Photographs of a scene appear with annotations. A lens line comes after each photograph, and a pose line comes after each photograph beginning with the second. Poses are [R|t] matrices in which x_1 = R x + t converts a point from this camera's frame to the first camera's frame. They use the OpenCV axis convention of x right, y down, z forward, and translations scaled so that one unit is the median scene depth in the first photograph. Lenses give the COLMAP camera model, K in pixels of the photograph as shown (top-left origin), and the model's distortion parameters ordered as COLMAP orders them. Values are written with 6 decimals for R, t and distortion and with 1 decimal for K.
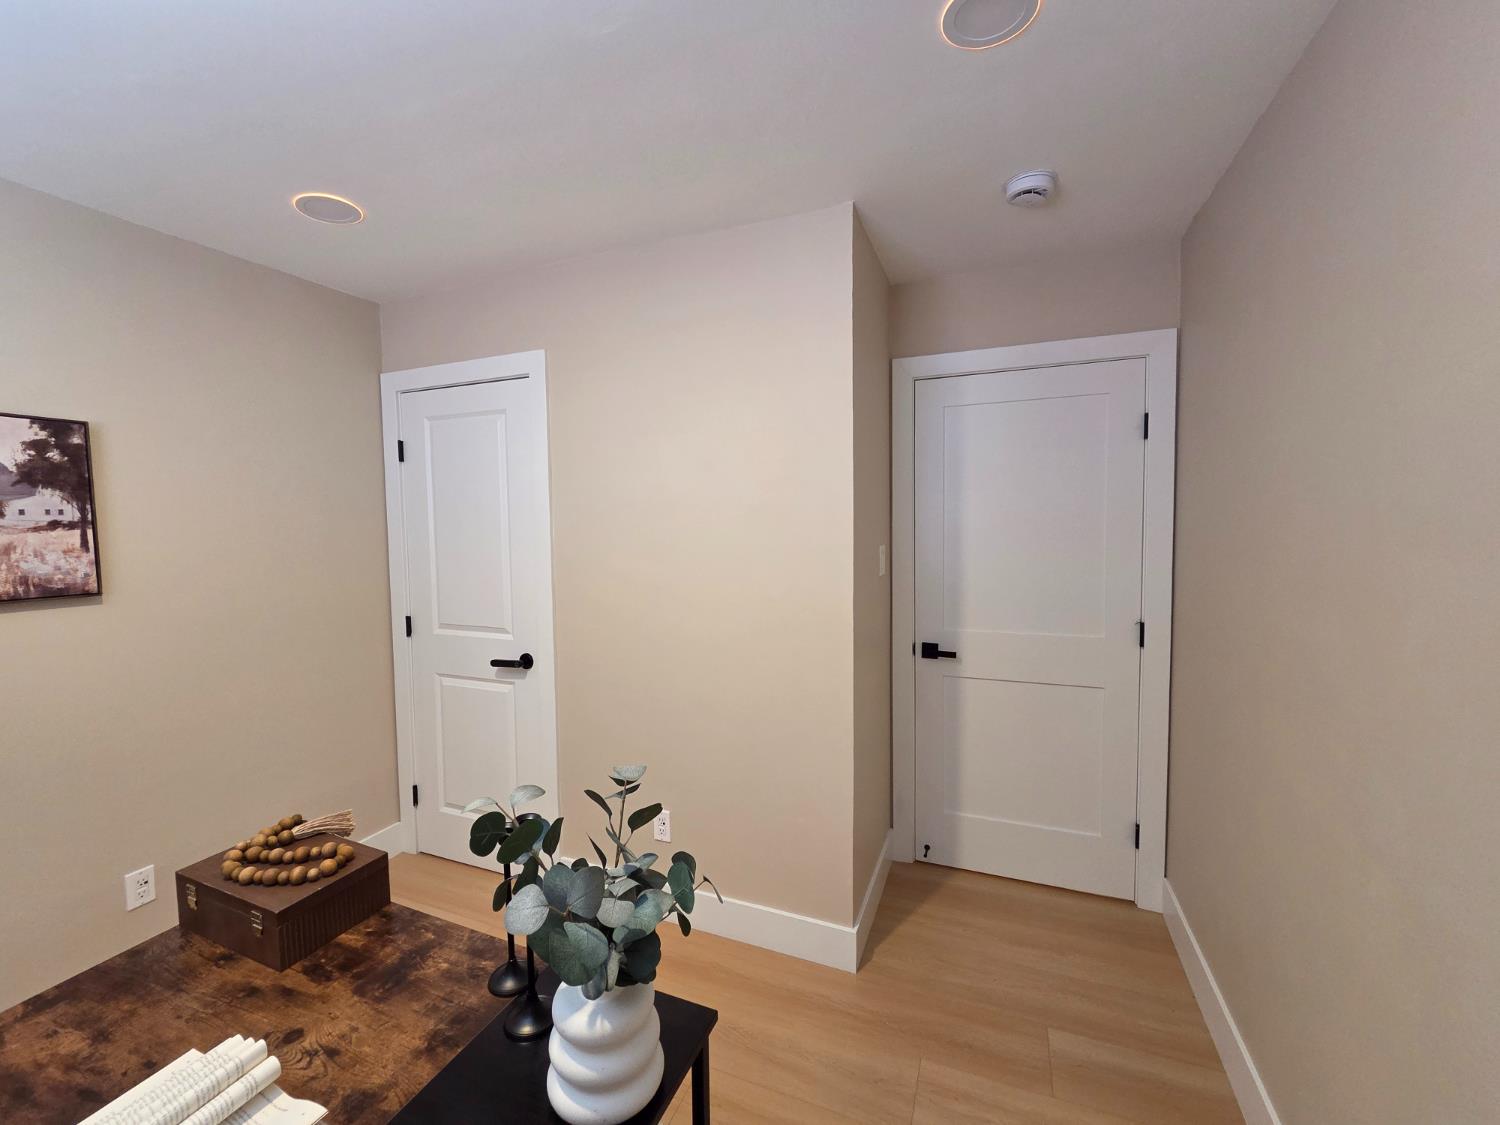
lens RADIAL K [[617.7, 0, 742.9], [0, 617.7, 559.5], [0, 0, 1]] dist [-0.001153, -0.000382]
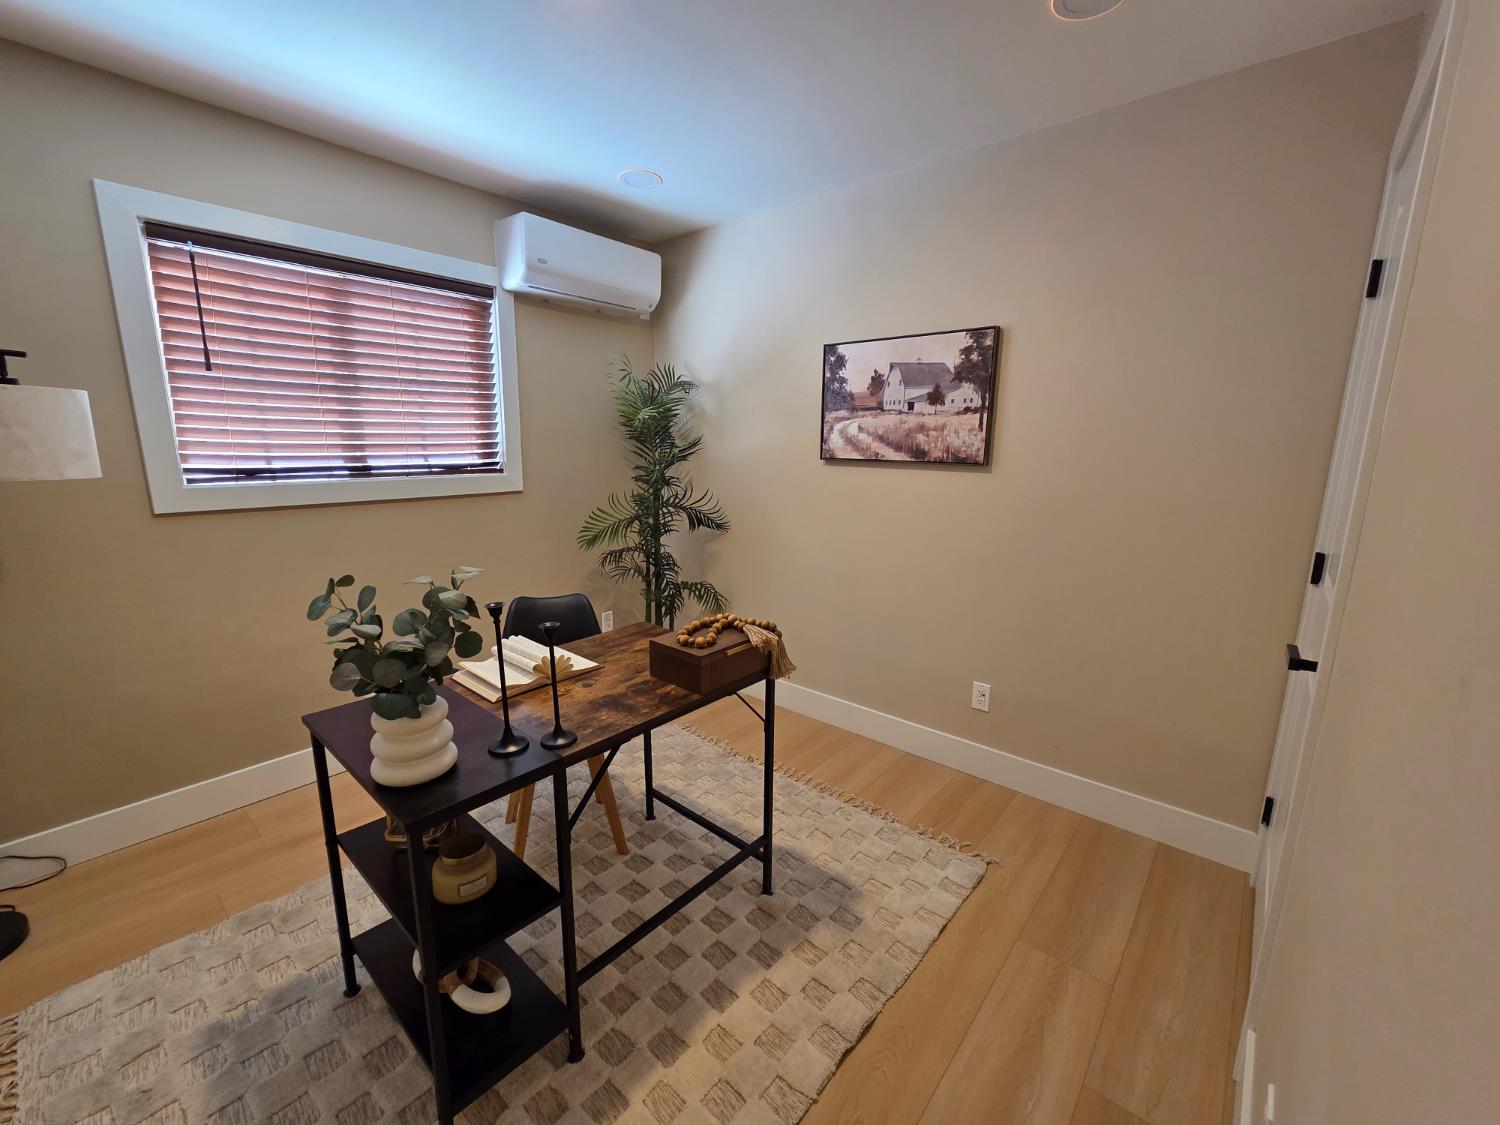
lens RADIAL K [[617.7, 0, 742.9], [0, 617.7, 559.5], [0, 0, 1]] dist [-0.001153, -0.000382]
pose [[-0.311467, 0.192078, -0.930642, 0.367888], [-0.070583, 0.971976, 0.224232, -0.006259], [0.947632, 0.135529, -0.289181, 0.965811]]
